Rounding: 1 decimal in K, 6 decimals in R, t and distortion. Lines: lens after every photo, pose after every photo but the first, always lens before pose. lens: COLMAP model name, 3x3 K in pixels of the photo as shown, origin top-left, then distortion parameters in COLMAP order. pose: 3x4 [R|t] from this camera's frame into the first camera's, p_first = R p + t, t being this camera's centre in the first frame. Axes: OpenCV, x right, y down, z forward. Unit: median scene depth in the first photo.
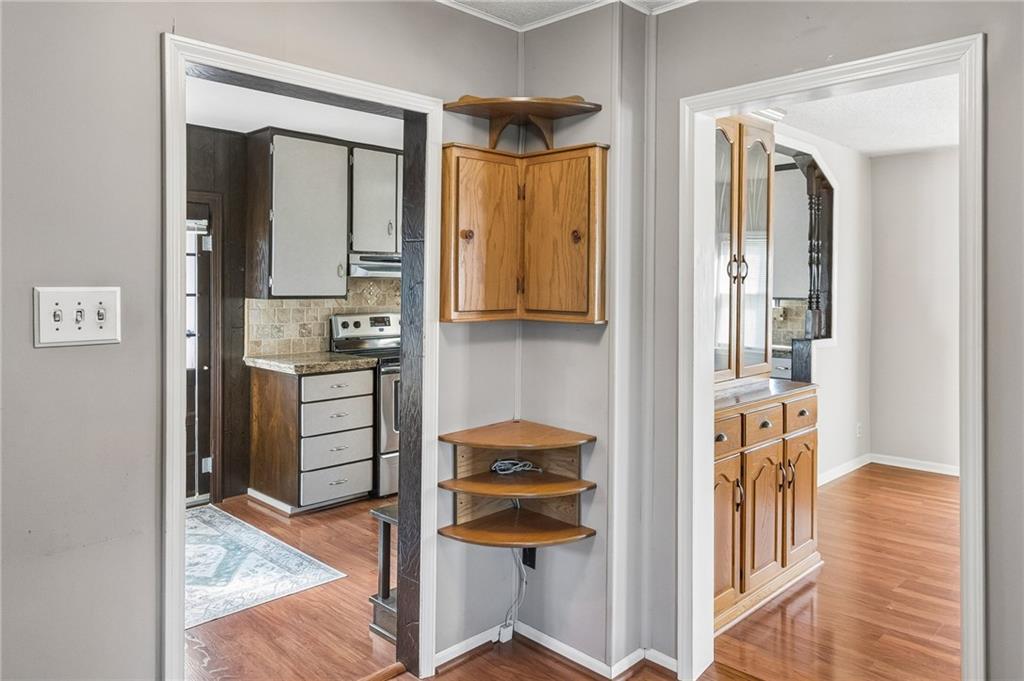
lens RADIAL K [[700.3, 0, 516.9], [0, 700.3, 341.3], [0, 0, 1]] dist [-0.001567, 0.000659]
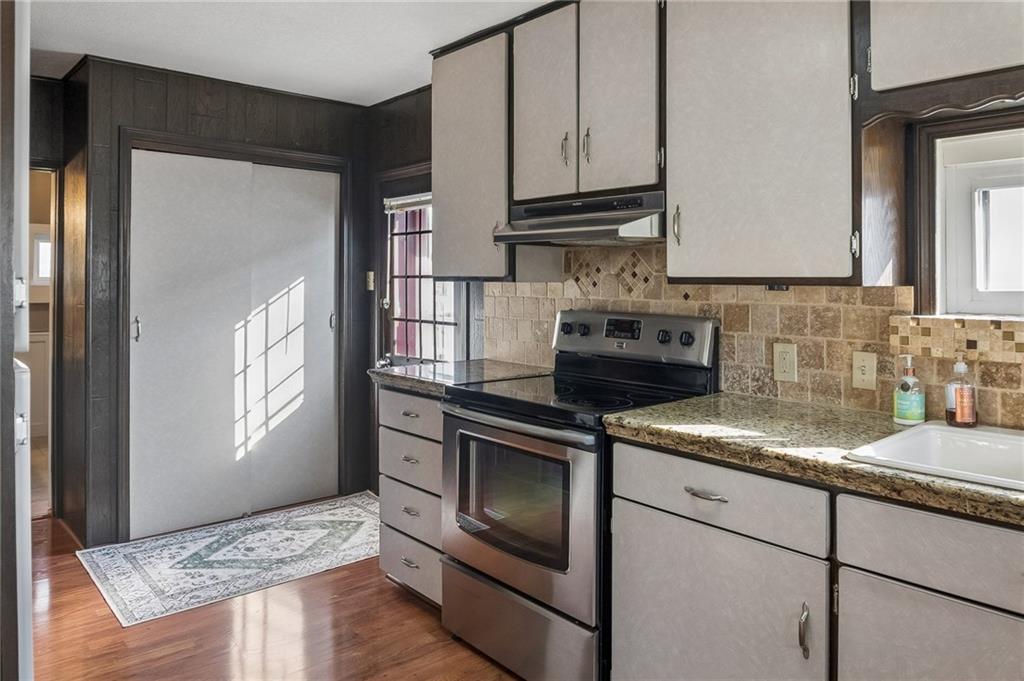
lens RADIAL K [[712.7, 0, 512.7], [0, 712.7, 293.9], [0, 0, 1]] dist [-0.027097, 0.000023]
pose [[-0.069054, 0.011983, -0.997541, 0.478620], [-0.084537, 0.996261, 0.017820, -0.081330], [0.994025, 0.085560, -0.067782, 1.372876]]
